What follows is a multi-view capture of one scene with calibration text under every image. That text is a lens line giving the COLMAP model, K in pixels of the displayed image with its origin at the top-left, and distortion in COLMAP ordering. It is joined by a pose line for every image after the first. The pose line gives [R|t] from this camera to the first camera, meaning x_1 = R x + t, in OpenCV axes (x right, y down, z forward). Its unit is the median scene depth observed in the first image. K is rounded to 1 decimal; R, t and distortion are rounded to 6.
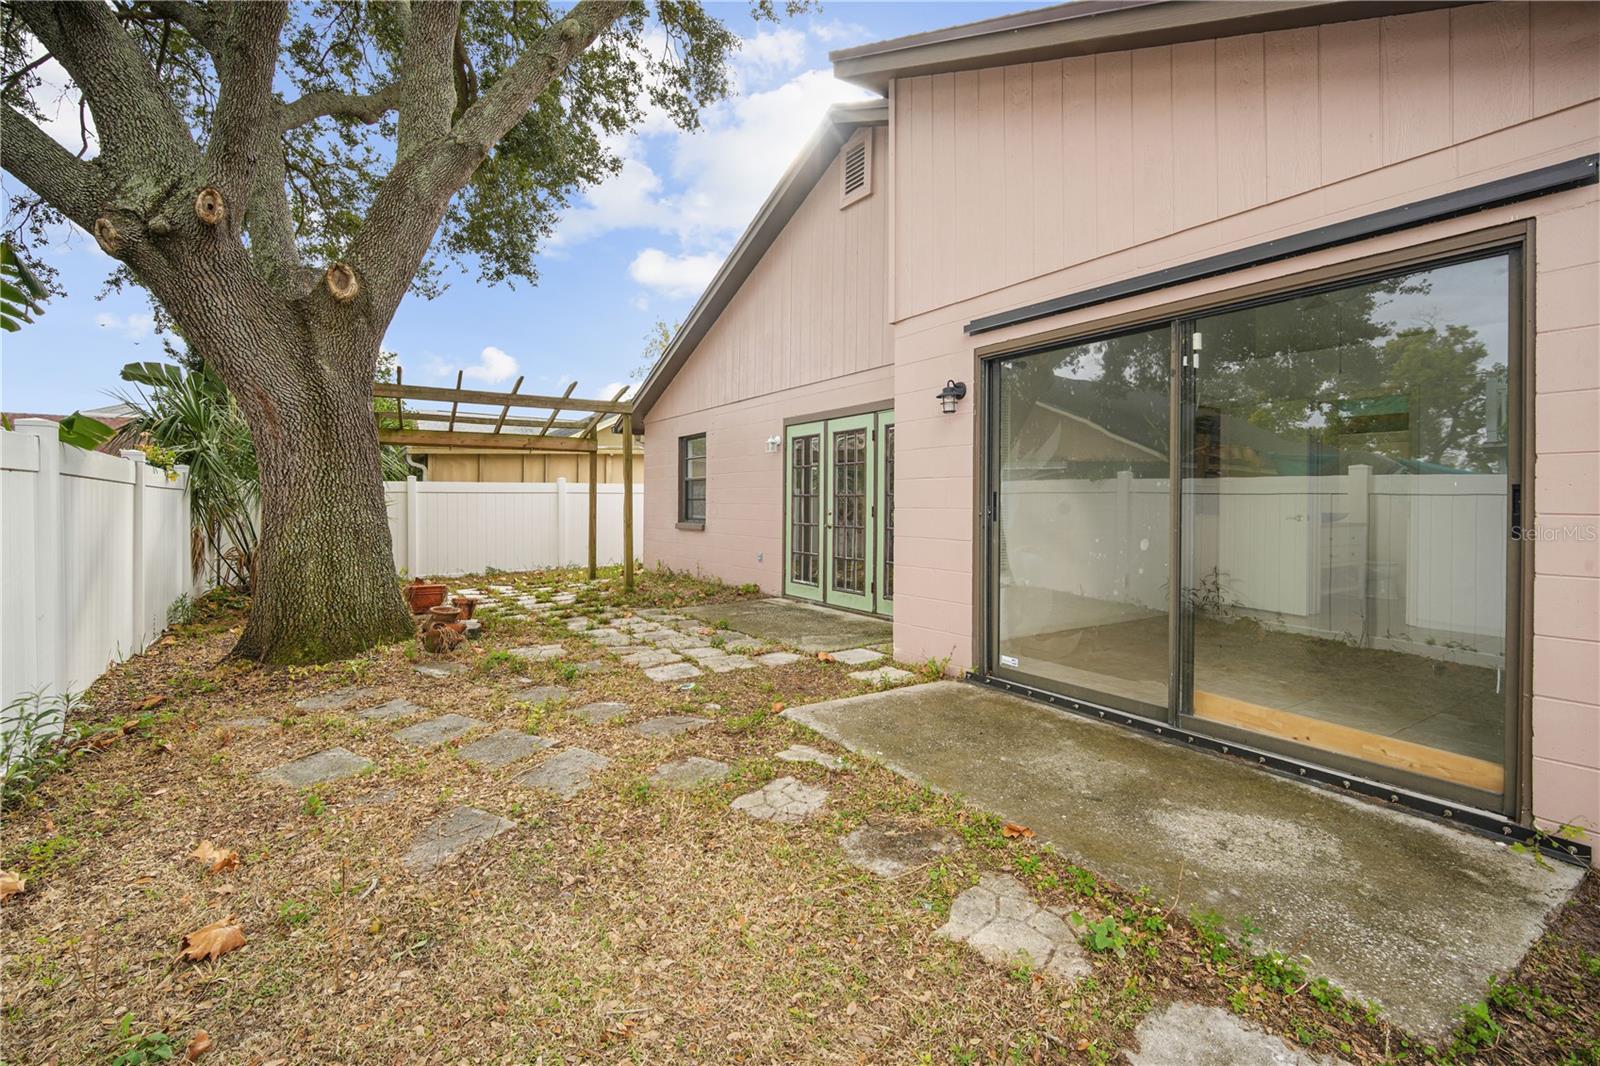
lens RADIAL K [[700.9, 0, 797.3], [0, 700.9, 510.4], [0, 0, 1]] dist [-0.011463, 0.001409]
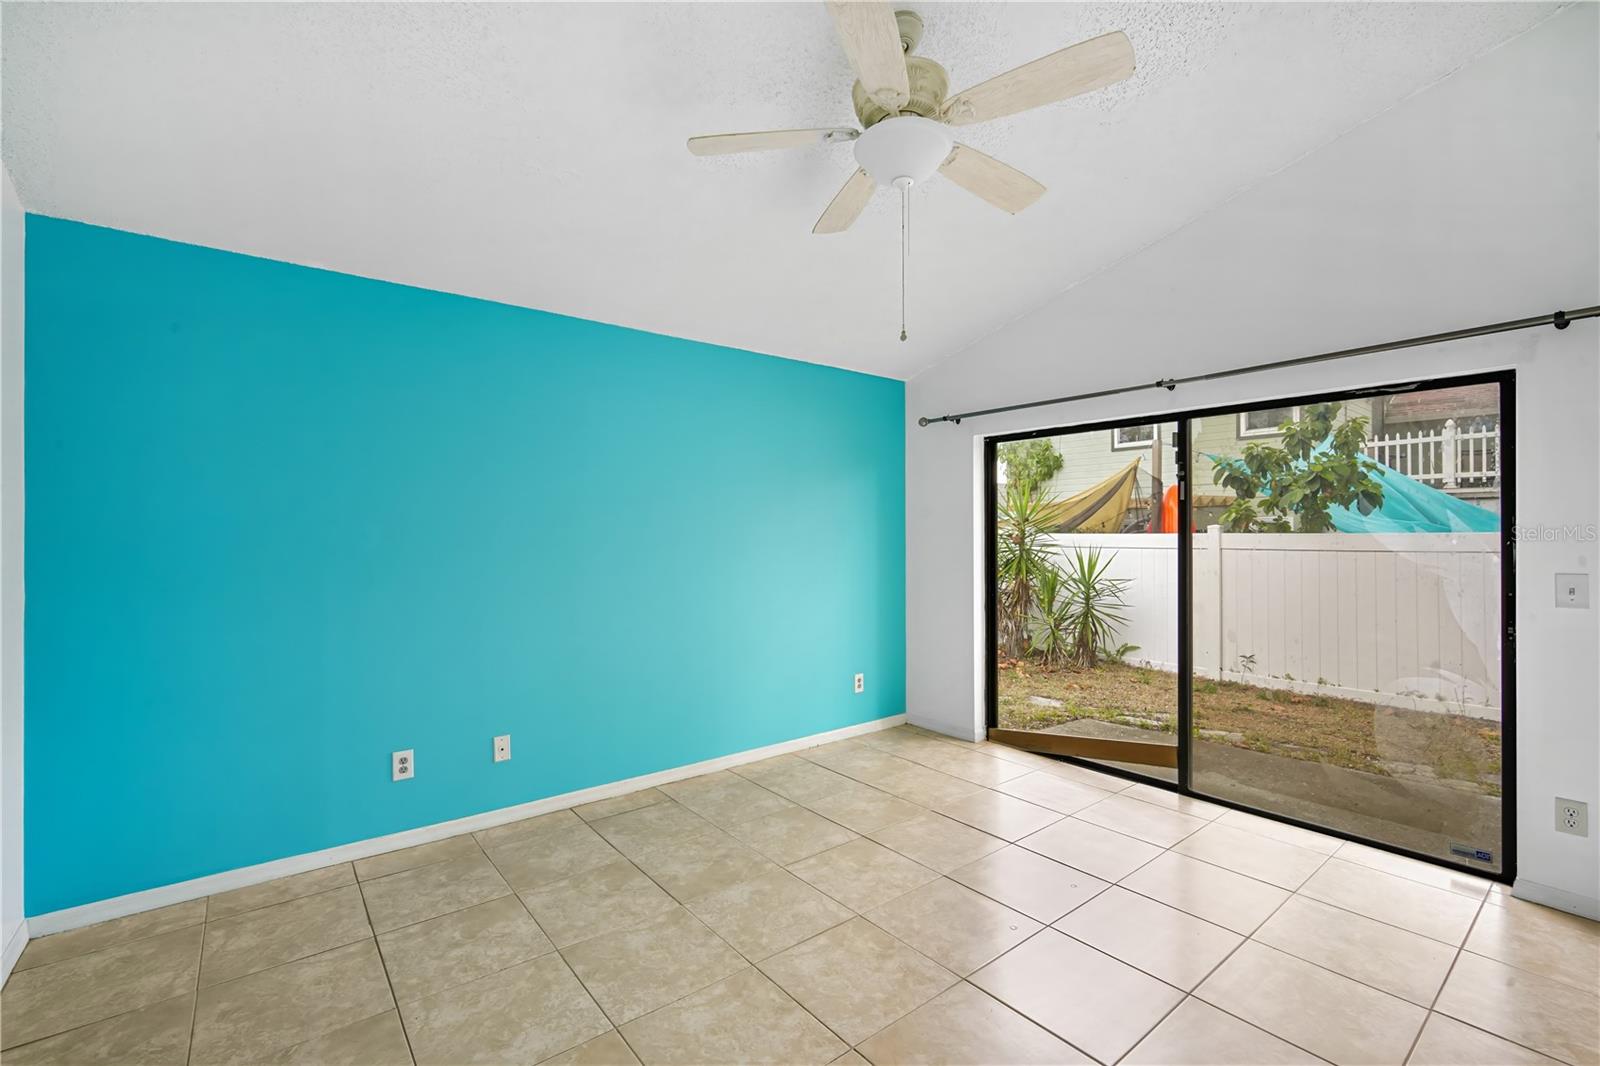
lens RADIAL K [[691.5, 0, 796.5], [0, 691.5, 530.3], [0, 0, 1]] dist [-0.018828, 0.006770]
pose [[-0.996417, -0.002508, -0.084534, 1.102849], [-0.002645, 0.999995, 0.001505, -0.093664], [0.084530, 0.001723, -0.996419, 1.801273]]
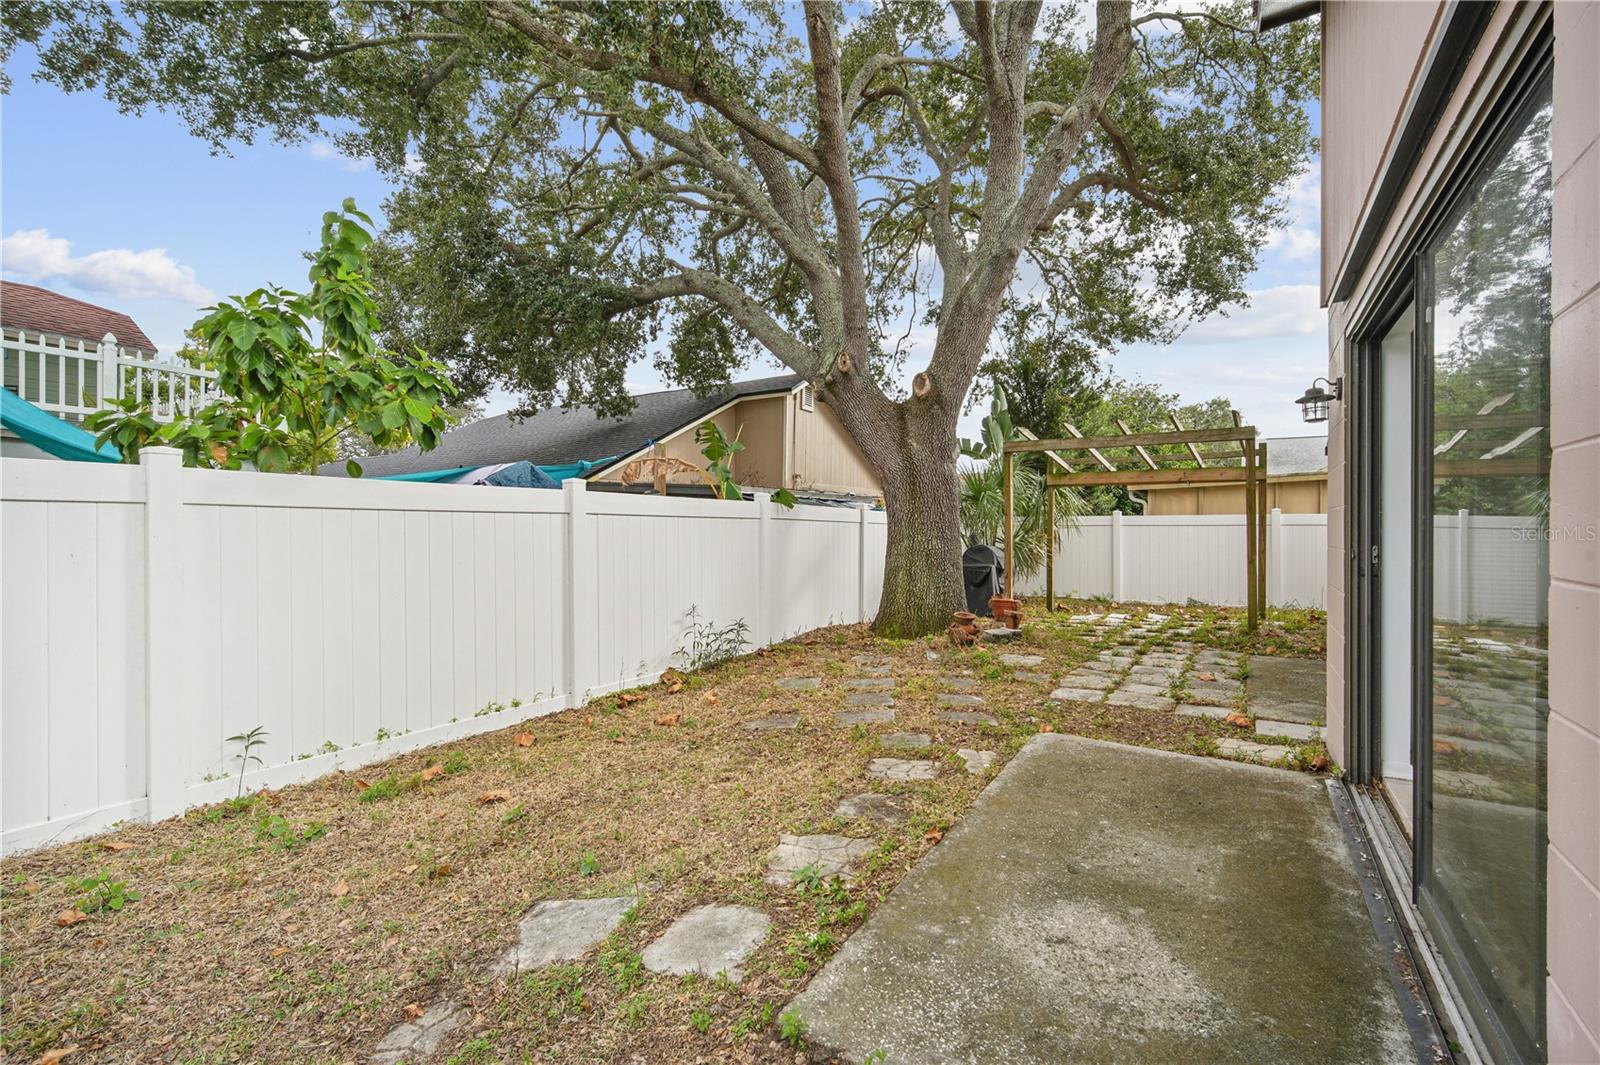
lens RADIAL K [[691.5, 0, 796.5], [0, 691.5, 529.8], [0, 0, 1]] dist [-0.018828, 0.006770]
pose [[0.416415, 0.000853, -0.909174, 0.777633], [-0.016152, 0.999849, -0.006459, -0.009592], [0.909031, 0.017375, 0.416366, 0.215945]]
